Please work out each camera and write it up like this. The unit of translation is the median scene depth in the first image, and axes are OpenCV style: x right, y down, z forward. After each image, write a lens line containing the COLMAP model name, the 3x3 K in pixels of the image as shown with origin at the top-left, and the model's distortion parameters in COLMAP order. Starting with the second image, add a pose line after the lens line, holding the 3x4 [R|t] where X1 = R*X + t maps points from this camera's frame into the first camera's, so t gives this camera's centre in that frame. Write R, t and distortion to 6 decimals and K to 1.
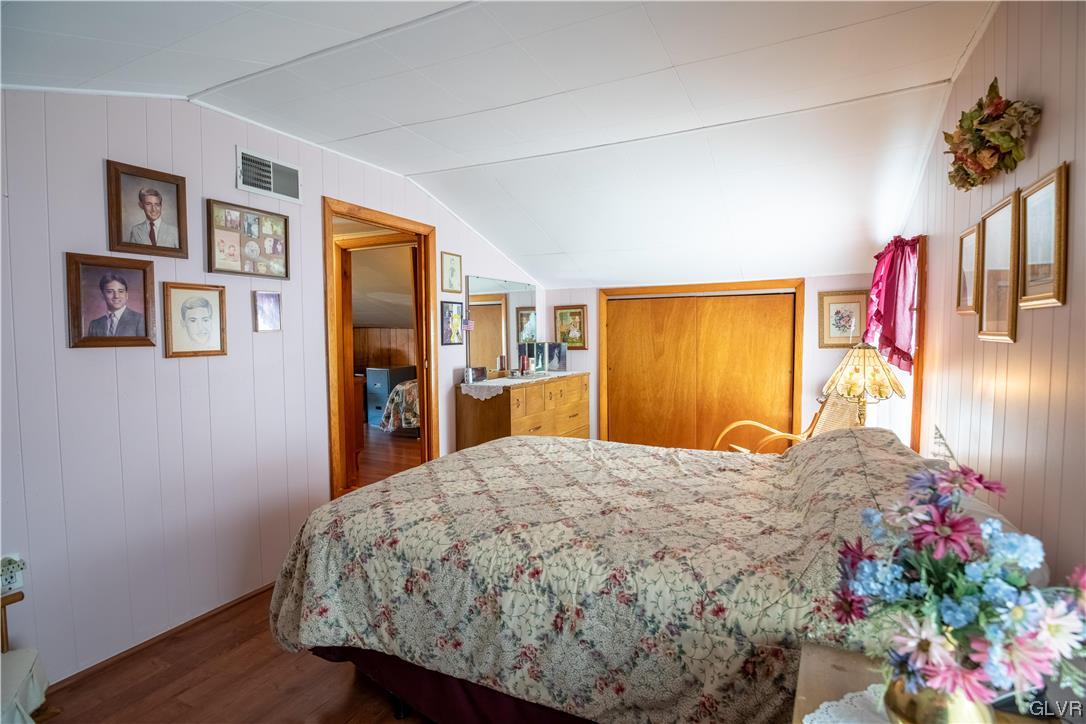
lens RADIAL K [[532.0, 0, 550.7], [0, 532.0, 360.5], [0, 0, 1]] dist [-0.023105, -0.002118]
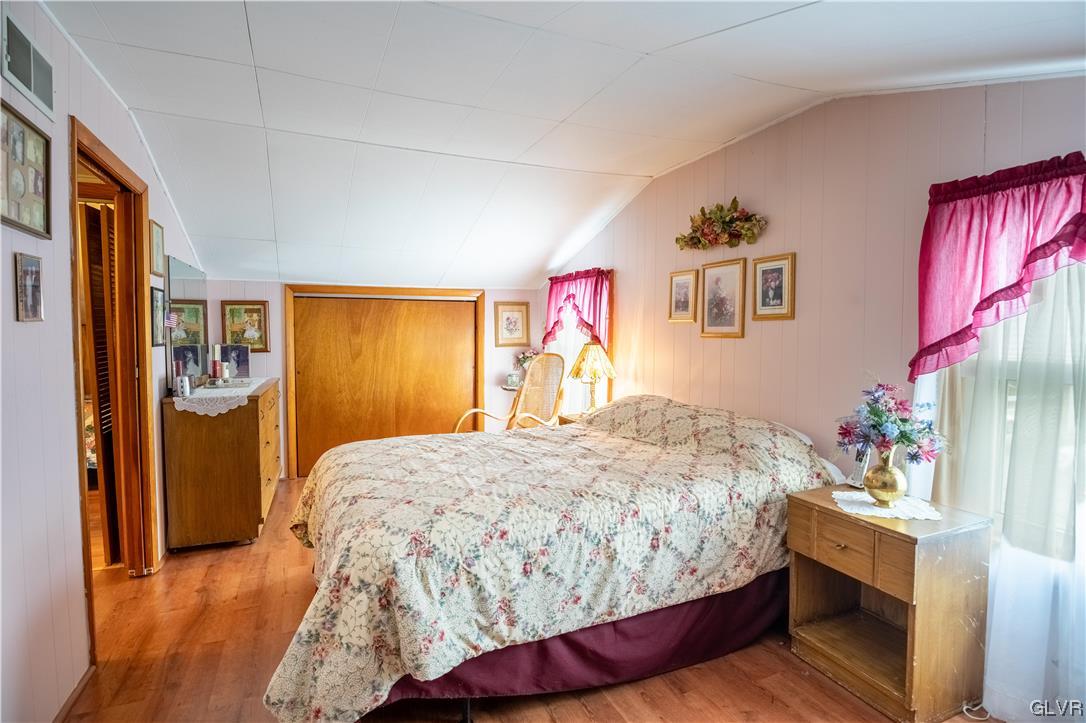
lens RADIAL K [[532.0, 0, 550.7], [0, 532.0, 360.0], [0, 0, 1]] dist [-0.023105, -0.002118]
pose [[0.645356, -0.027366, 0.763392, -0.365476], [0.034456, 0.999384, 0.006698, 0.003454], [-0.763104, 0.021981, 0.645901, 0.099676]]
